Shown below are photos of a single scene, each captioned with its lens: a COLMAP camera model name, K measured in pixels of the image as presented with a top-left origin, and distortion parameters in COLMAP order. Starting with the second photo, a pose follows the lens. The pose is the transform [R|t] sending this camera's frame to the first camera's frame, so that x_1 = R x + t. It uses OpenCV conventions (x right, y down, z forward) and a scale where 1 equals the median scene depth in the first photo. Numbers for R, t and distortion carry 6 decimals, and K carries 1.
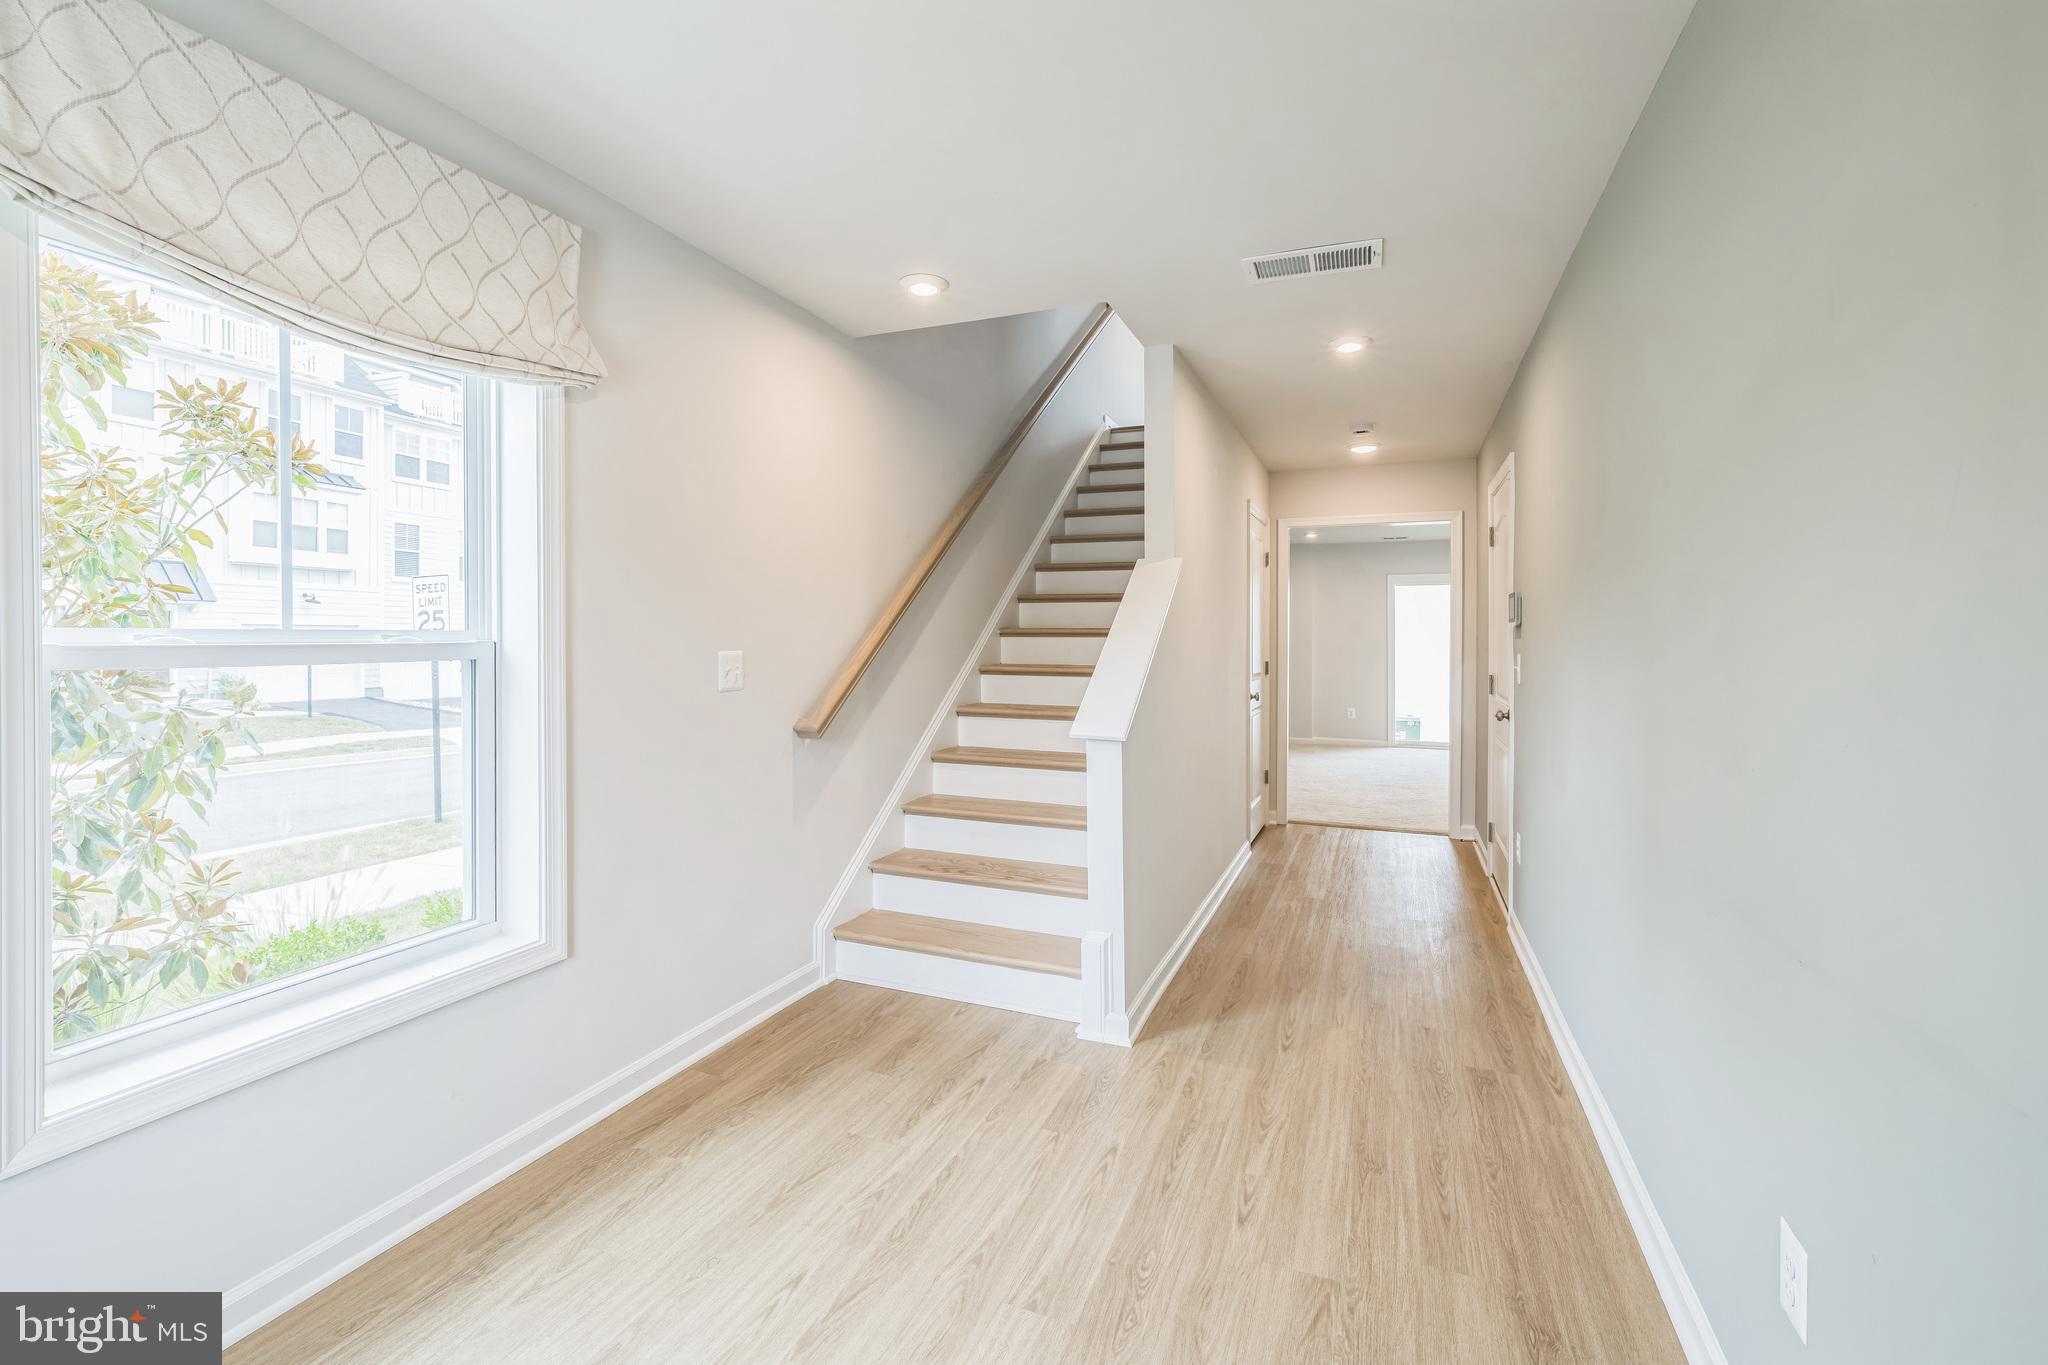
lens RADIAL K [[877.5, 0, 1023.0], [0, 877.5, 665.2], [0, 0, 1]] dist [0.002374, 0.000535]
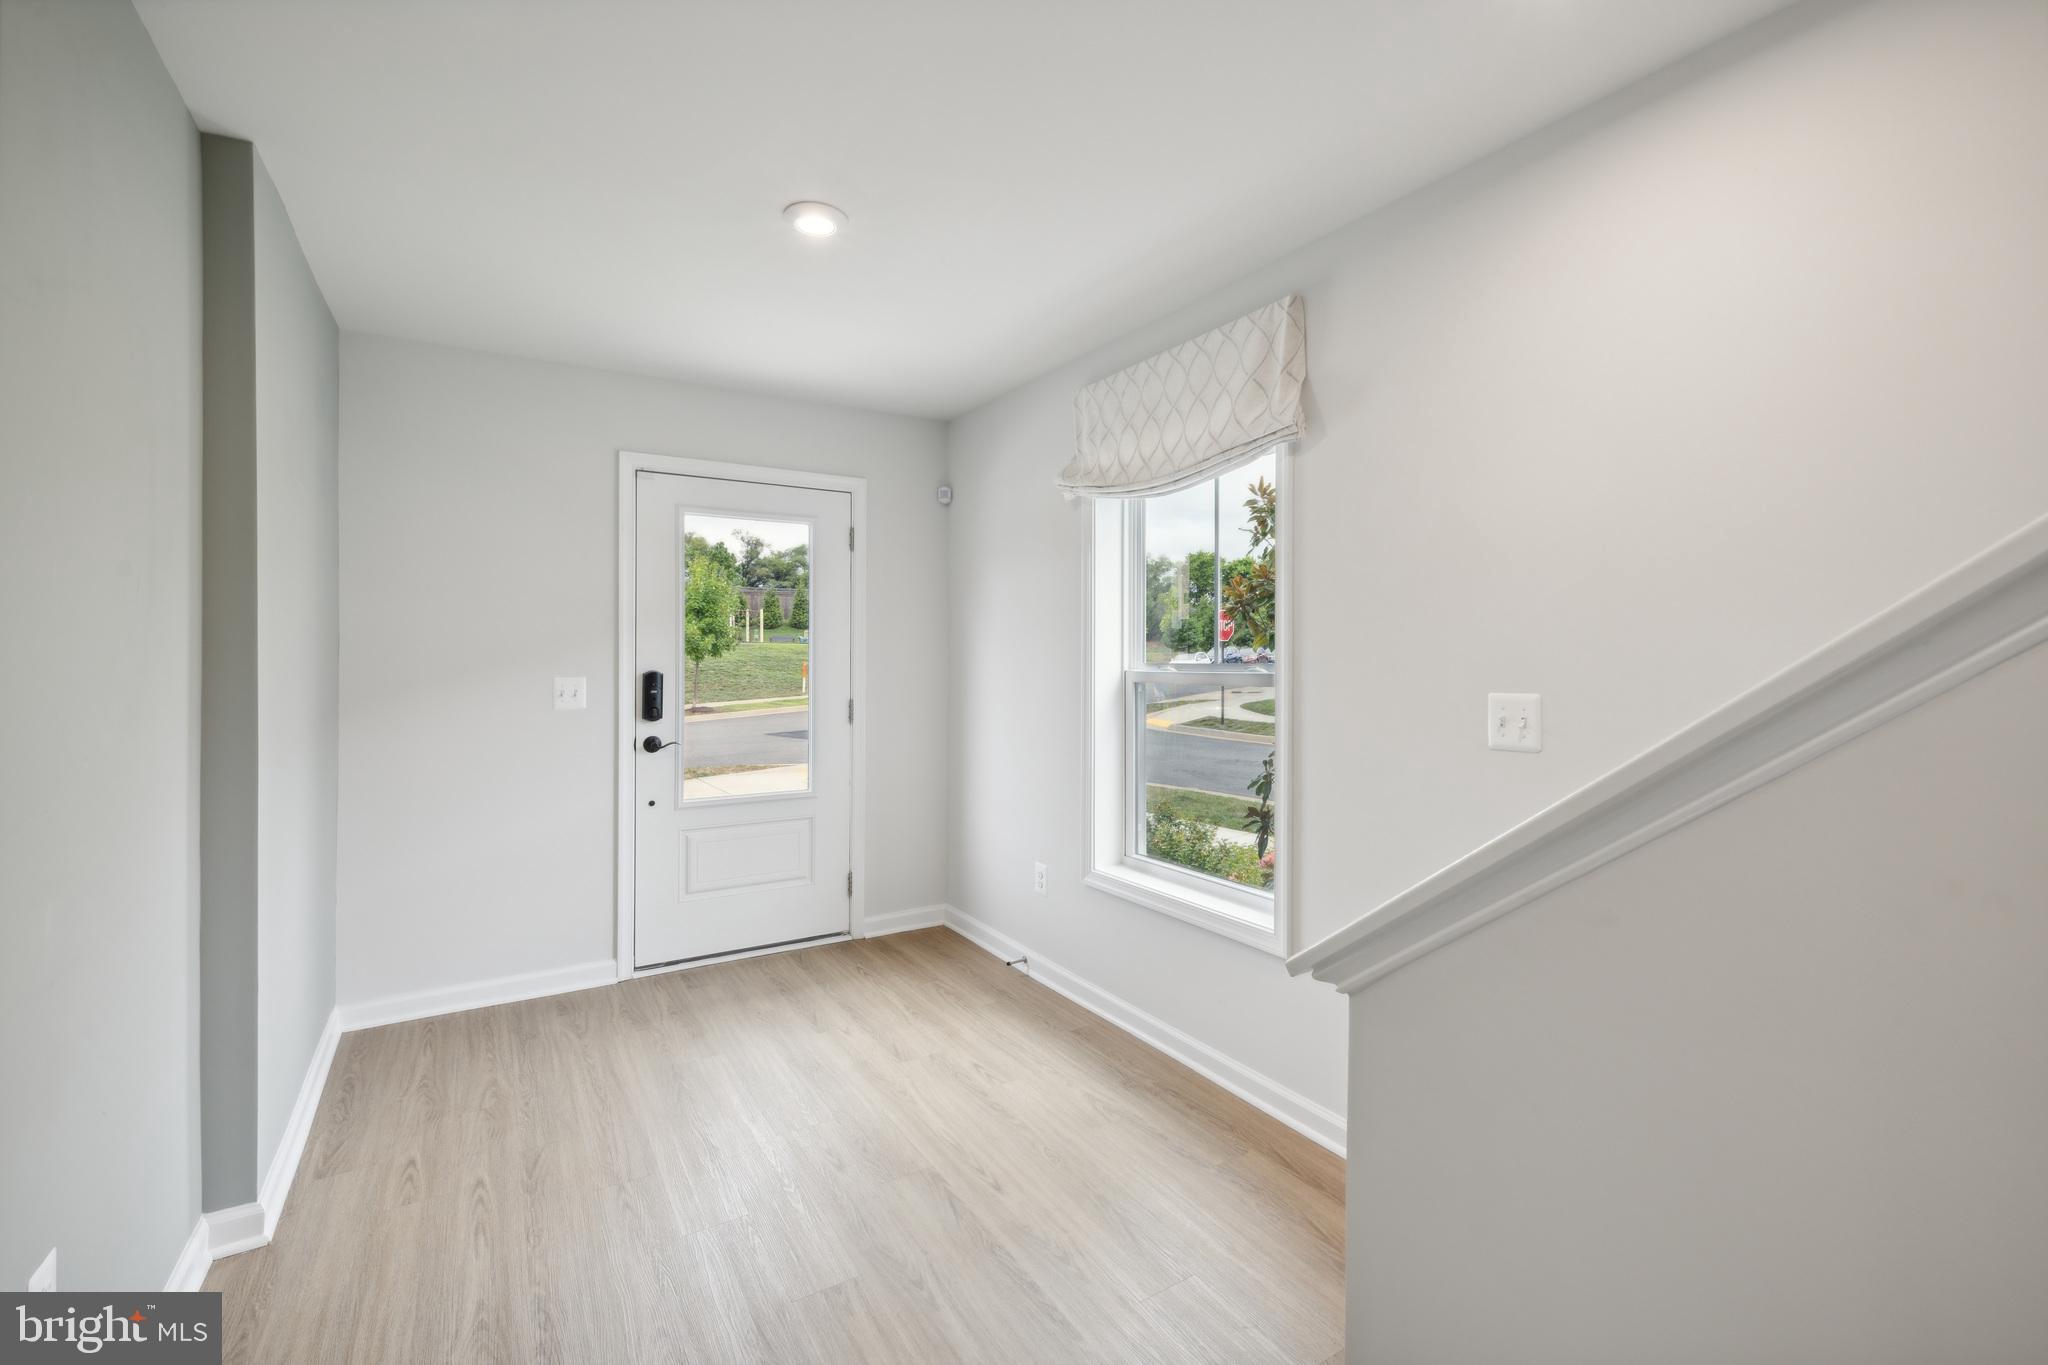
lens RADIAL K [[877.5, 0, 1022.0], [0, 877.5, 670.2], [0, 0, 1]] dist [0.002374, 0.000535]
pose [[-0.582449, 0.010938, -0.812793, 0.675017], [-0.027582, 0.999068, 0.033210, -0.069265], [0.812399, 0.041762, -0.581605, 1.602924]]
